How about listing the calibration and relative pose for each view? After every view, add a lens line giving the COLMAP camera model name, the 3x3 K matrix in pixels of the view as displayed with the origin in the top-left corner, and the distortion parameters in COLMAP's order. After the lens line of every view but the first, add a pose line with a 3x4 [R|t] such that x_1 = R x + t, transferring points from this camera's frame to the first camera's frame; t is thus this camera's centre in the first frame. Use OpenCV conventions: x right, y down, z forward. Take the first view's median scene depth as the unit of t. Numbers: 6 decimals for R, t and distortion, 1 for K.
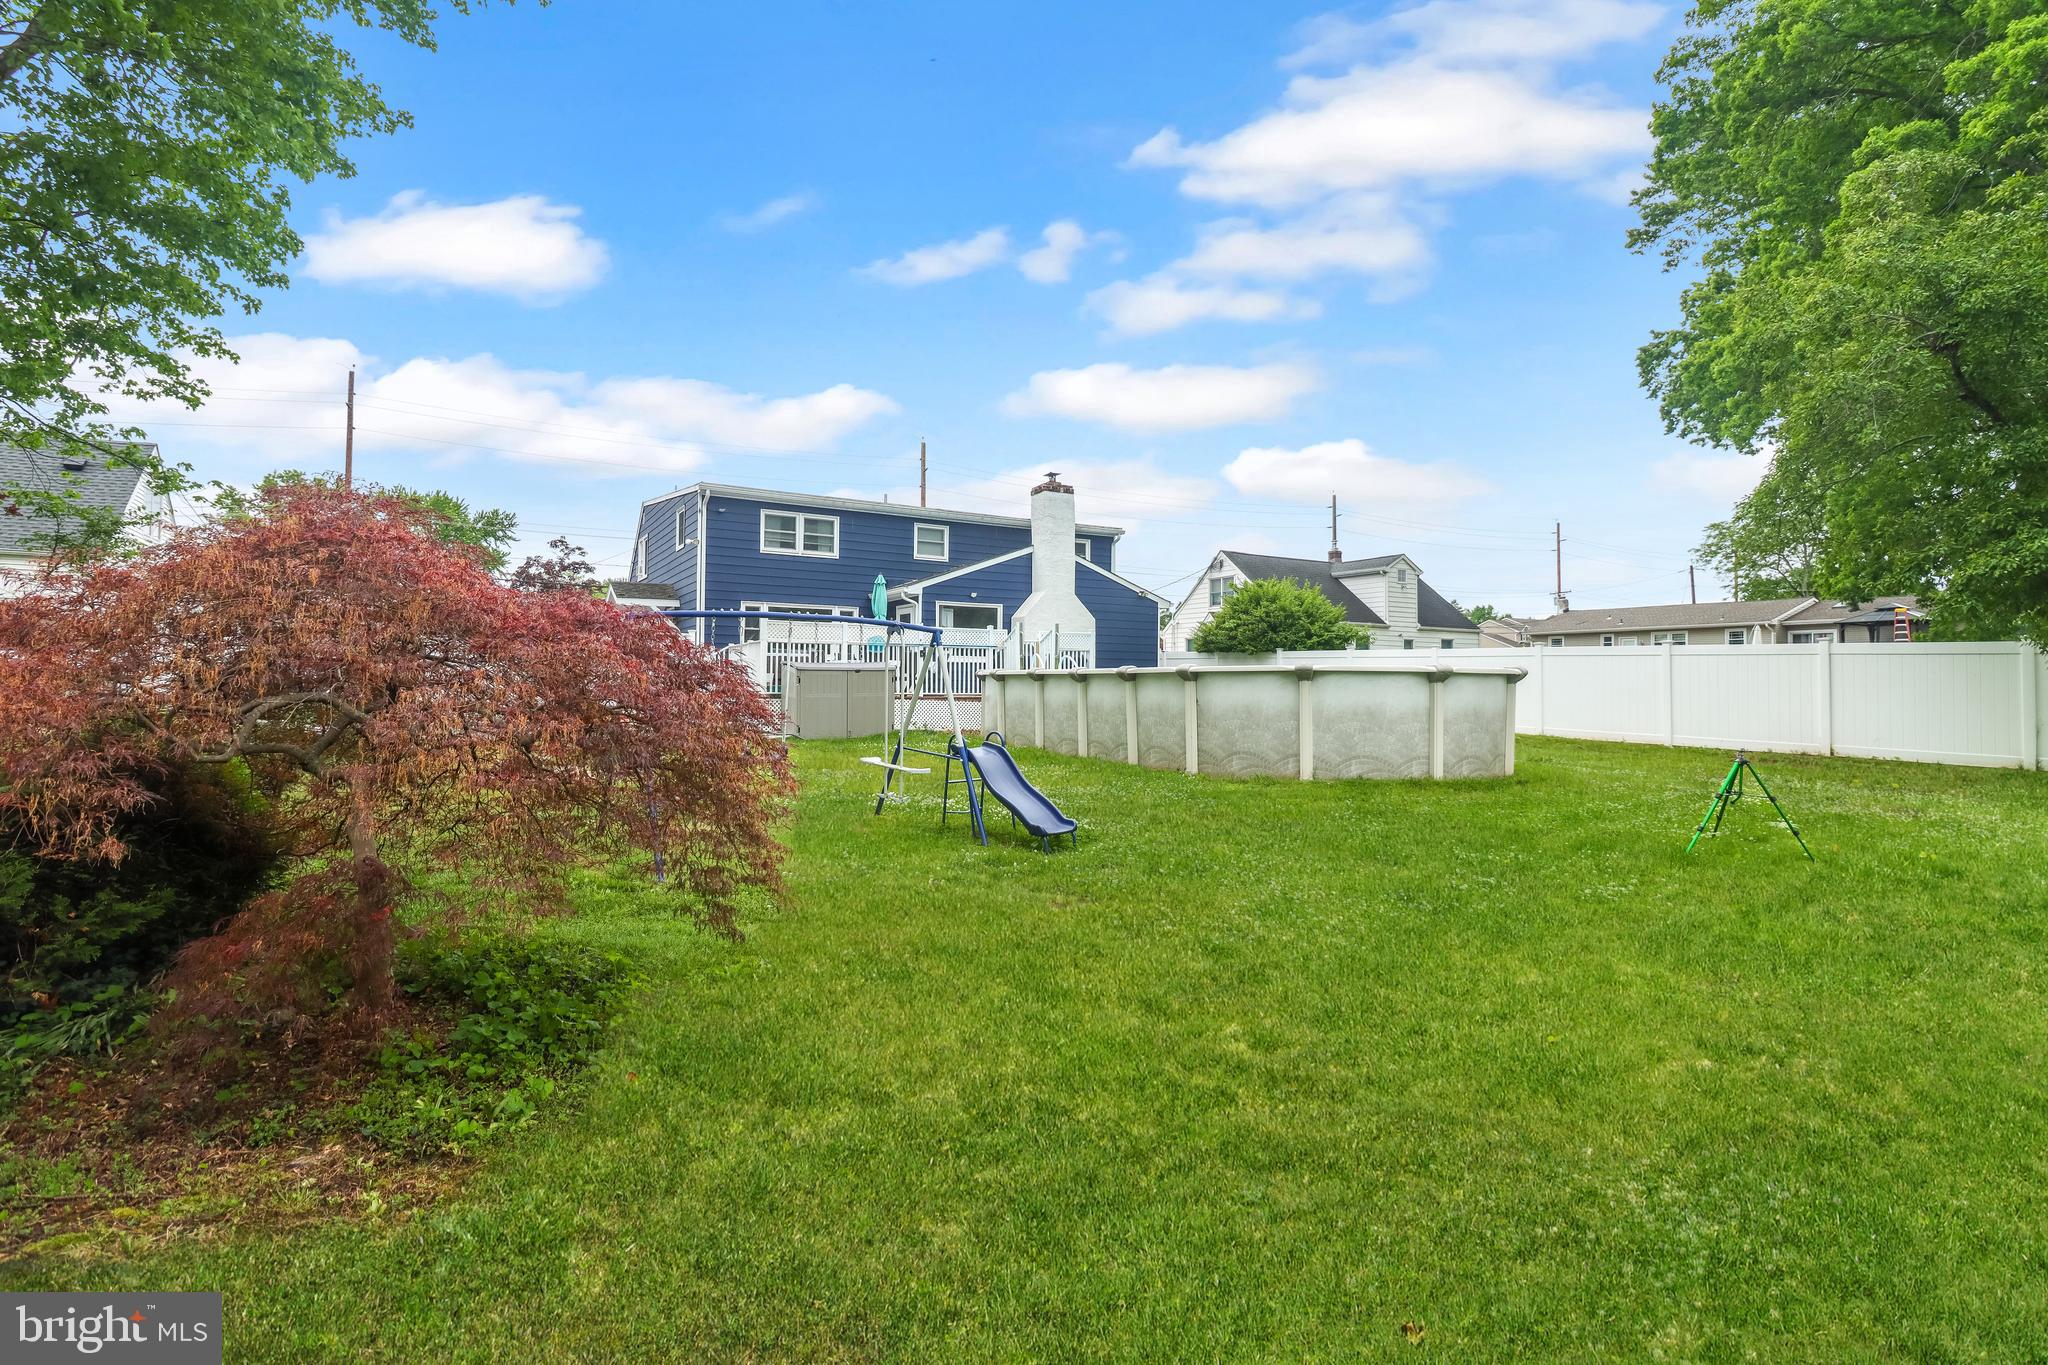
lens RADIAL K [[977.1, 0, 1032.6], [0, 977.1, 651.2], [0, 0, 1]] dist [-0.017840, -0.000394]
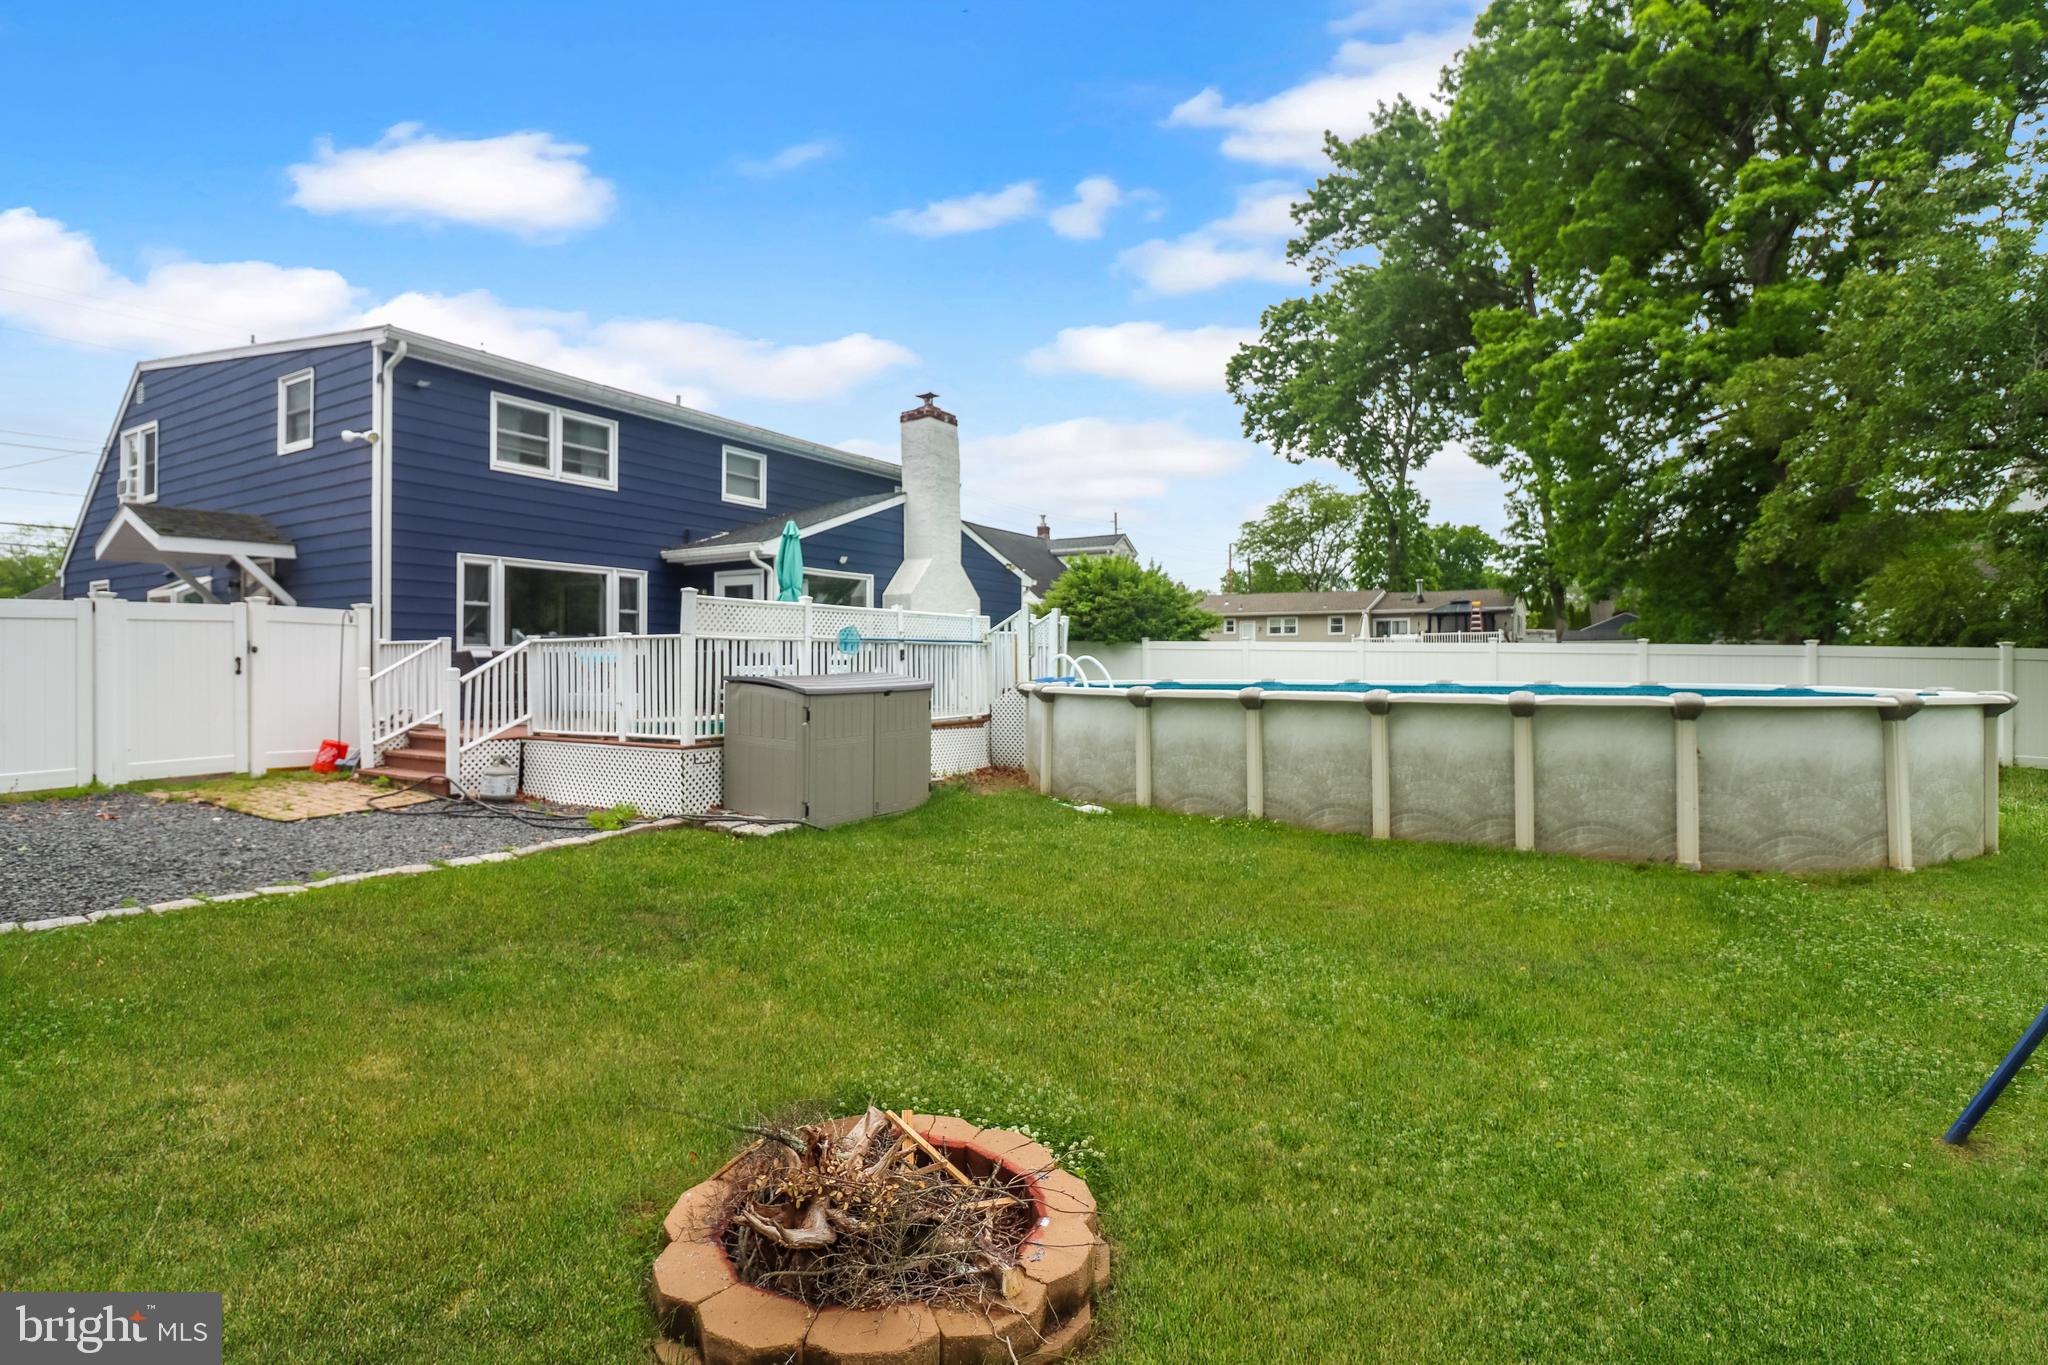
lens RADIAL K [[977.1, 0, 1032.6], [0, 977.1, 651.2], [0, 0, 1]] dist [-0.017840, -0.000394]
pose [[0.877639, -0.001722, 0.479319, -0.259510], [-0.011598, 0.999624, 0.024827, -0.012343], [-0.479182, -0.027349, 0.877289, 0.334042]]
